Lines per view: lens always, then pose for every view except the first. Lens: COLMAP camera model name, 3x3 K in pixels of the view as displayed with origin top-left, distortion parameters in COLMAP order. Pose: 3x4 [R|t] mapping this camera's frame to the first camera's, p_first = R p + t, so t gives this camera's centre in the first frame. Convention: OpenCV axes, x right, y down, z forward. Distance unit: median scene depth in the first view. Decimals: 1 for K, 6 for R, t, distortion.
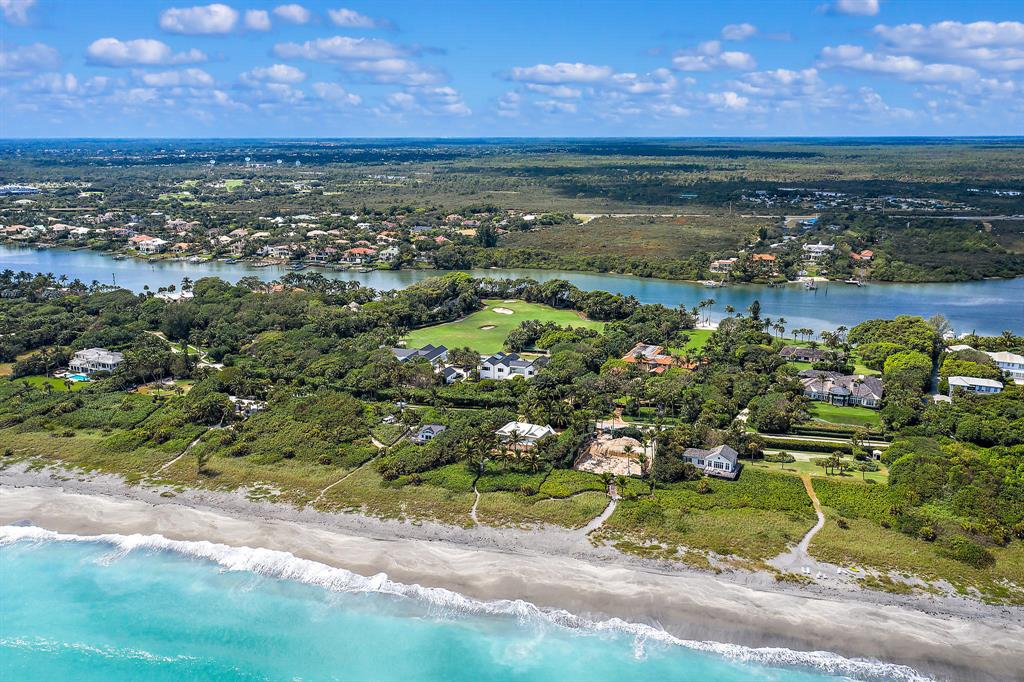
lens RADIAL K [[819.3, 0, 513.8], [0, 819.3, 341.0], [0, 0, 1]] dist [-0.002008, 0.003039]
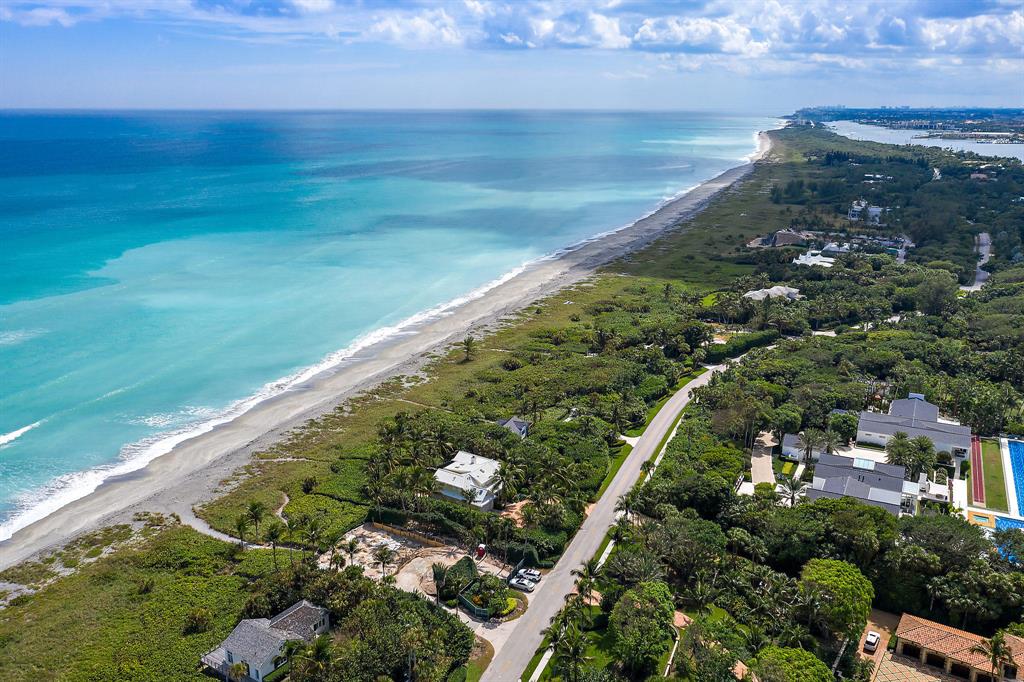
lens RADIAL K [[835.6, 0, 508.6], [0, 835.6, 311.3], [0, 0, 1]] dist [-0.000380, 0.000918]
pose [[-0.143219, 0.238577, -0.960505, 0.733561], [-0.247146, 0.931140, 0.268135, -0.232450], [0.958336, 0.275787, -0.074393, 1.246111]]
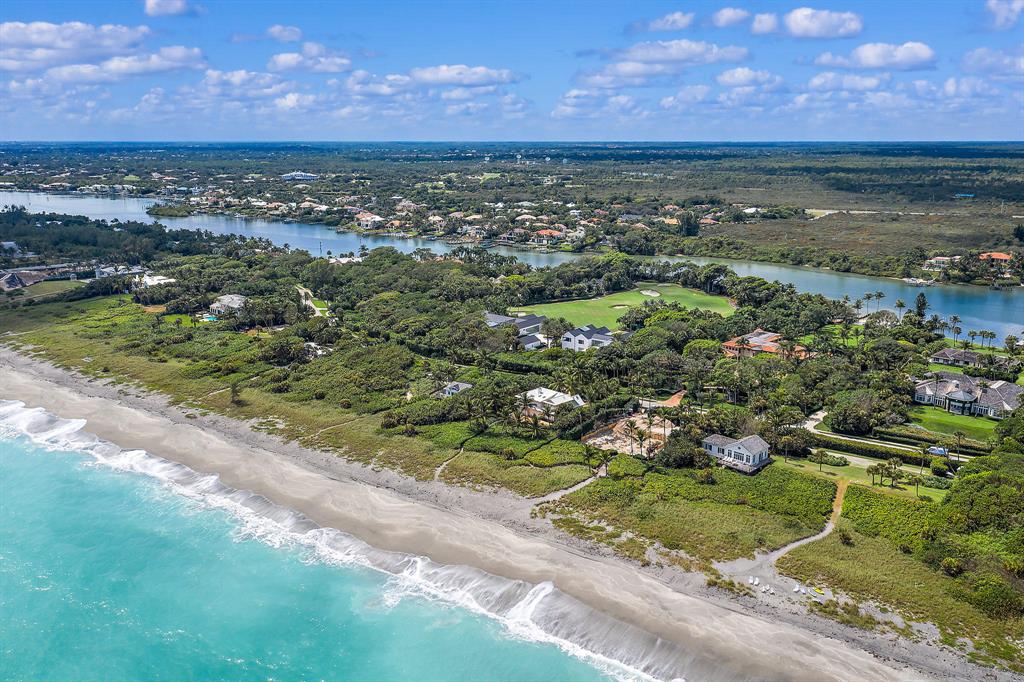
lens RADIAL K [[819.3, 0, 513.8], [0, 819.3, 341.0], [0, 0, 1]] dist [-0.002008, 0.003039]
pose [[0.943254, 0.080777, -0.322097, 0.322472], [-0.082138, 0.996577, 0.009385, 0.048155], [0.321752, 0.017603, 0.946660, 0.132041]]
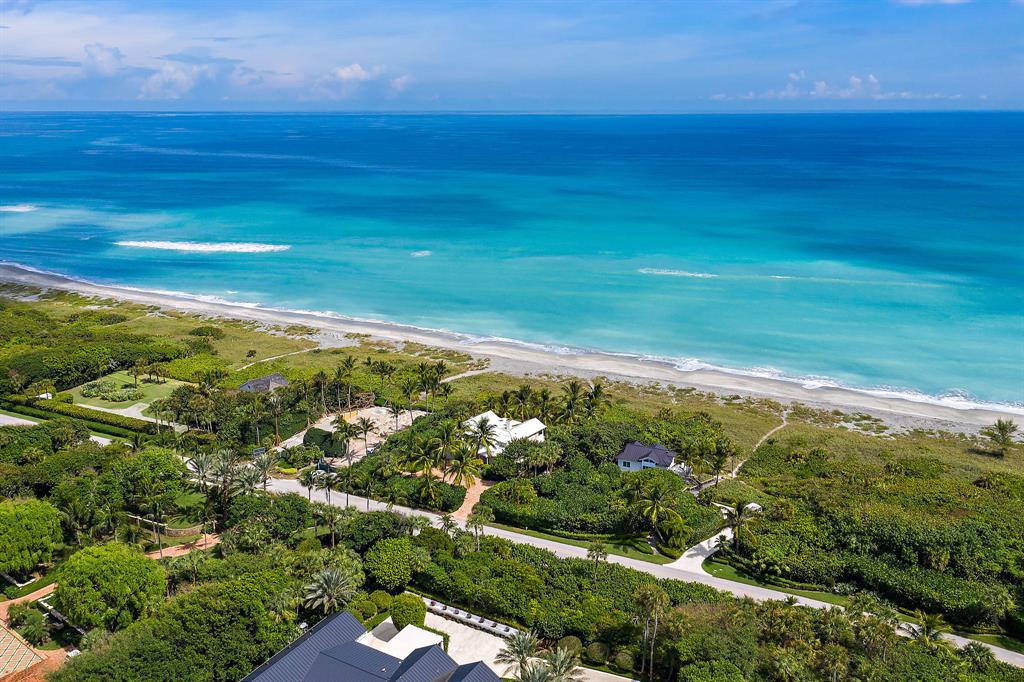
lens RADIAL K [[828.0, 0, 512.9], [0, 828.0, 338.5], [0, 0, 1]] dist [-0.001457, 0.003190]
pose [[-0.981567, -0.046016, 0.185497, -0.129519], [0.052197, 0.869138, 0.491807, -0.297072], [-0.183854, 0.492424, -0.850715, 1.772232]]
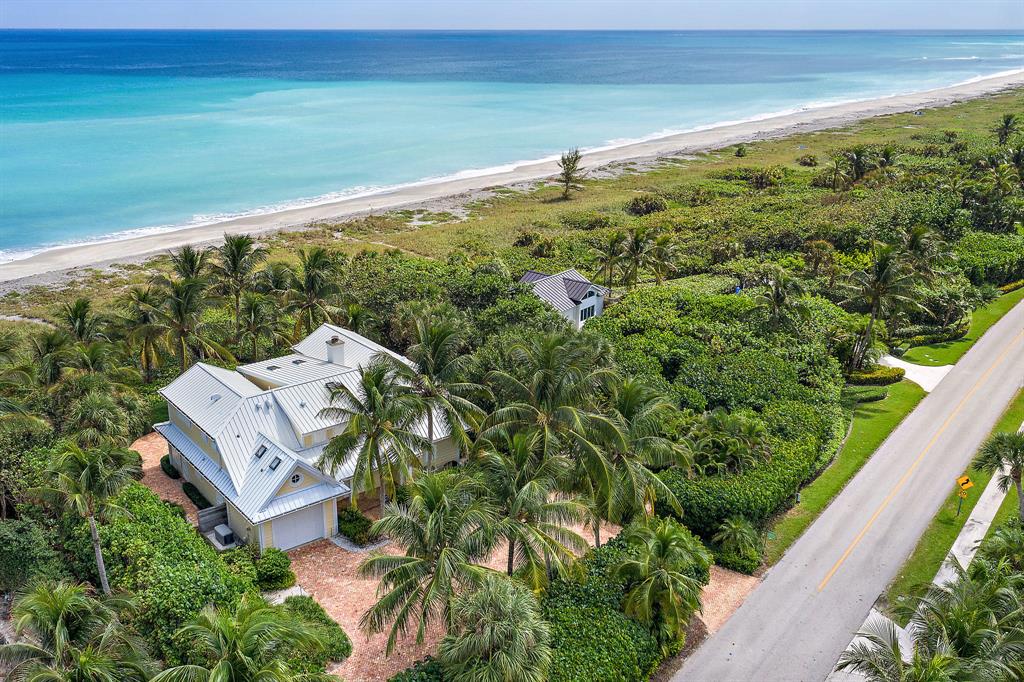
lens RADIAL K [[883.6, 0, 463.7], [0, 883.6, 335.5], [0, 0, 1]] dist [0.002351, 0.007935]
pose [[-0.447732, 0.296601, -0.843542, 0.194124], [-0.220171, 0.877768, 0.425497, 0.006019], [0.866638, 0.376232, -0.327702, 1.304050]]
